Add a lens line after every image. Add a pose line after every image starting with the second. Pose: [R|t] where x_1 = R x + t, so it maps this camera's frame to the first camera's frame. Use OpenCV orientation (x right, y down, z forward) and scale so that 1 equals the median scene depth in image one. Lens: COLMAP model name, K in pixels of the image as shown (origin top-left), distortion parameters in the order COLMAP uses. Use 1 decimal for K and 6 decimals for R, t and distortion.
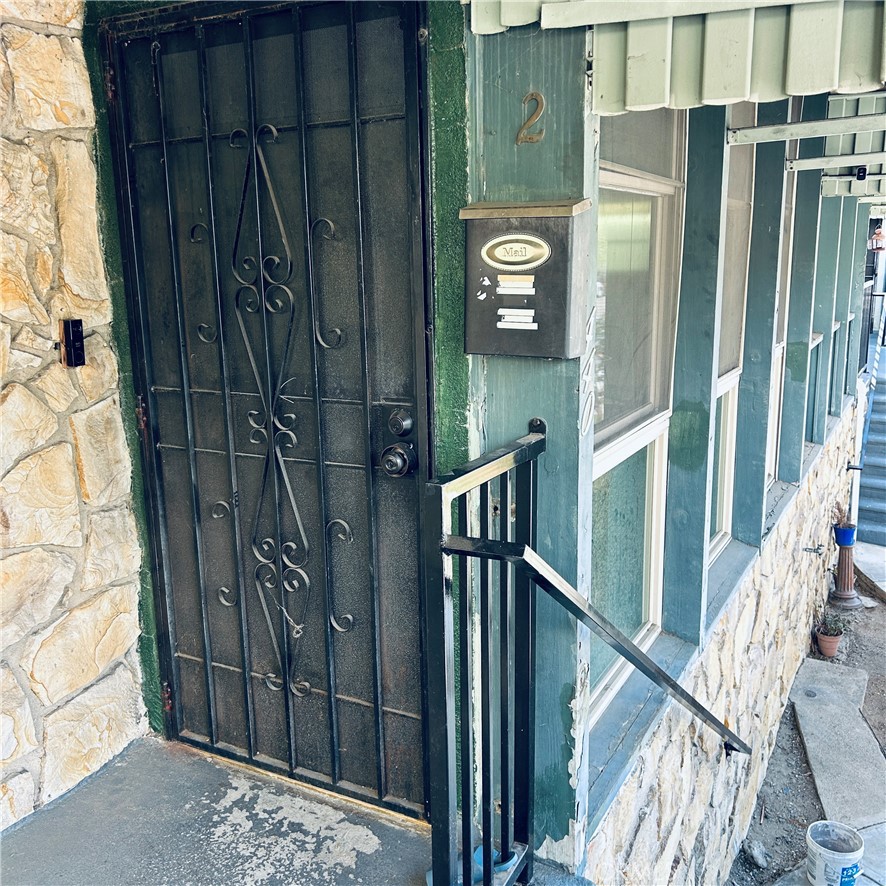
lens RADIAL K [[895.8, 0, 445.0], [0, 895.8, 443.2], [0, 0, 1]] dist [0.029366, 0.000000]
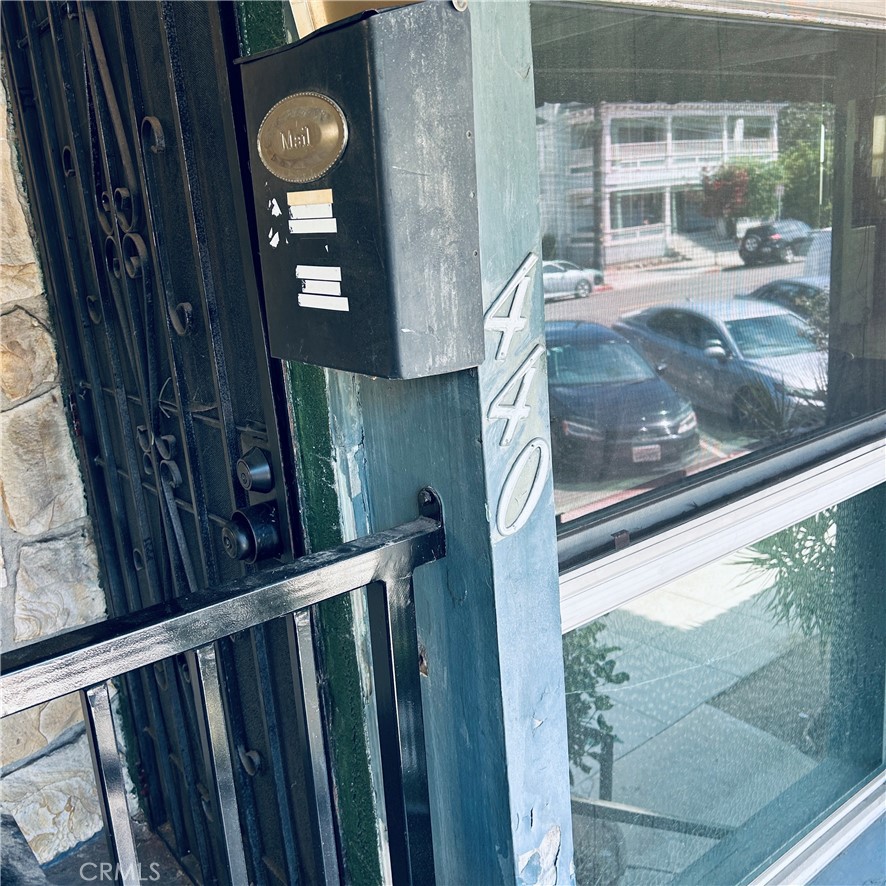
lens RADIAL K [[895.8, 0, 441.6], [0, 895.8, 443.9], [0, 0, 1]] dist [0.029366, 0.000000]
pose [[0.917057, 0.046683, -0.396013, 0.241396], [-0.023068, 0.997671, 0.064188, -0.066600], [0.398088, -0.049729, 0.915999, 0.446024]]
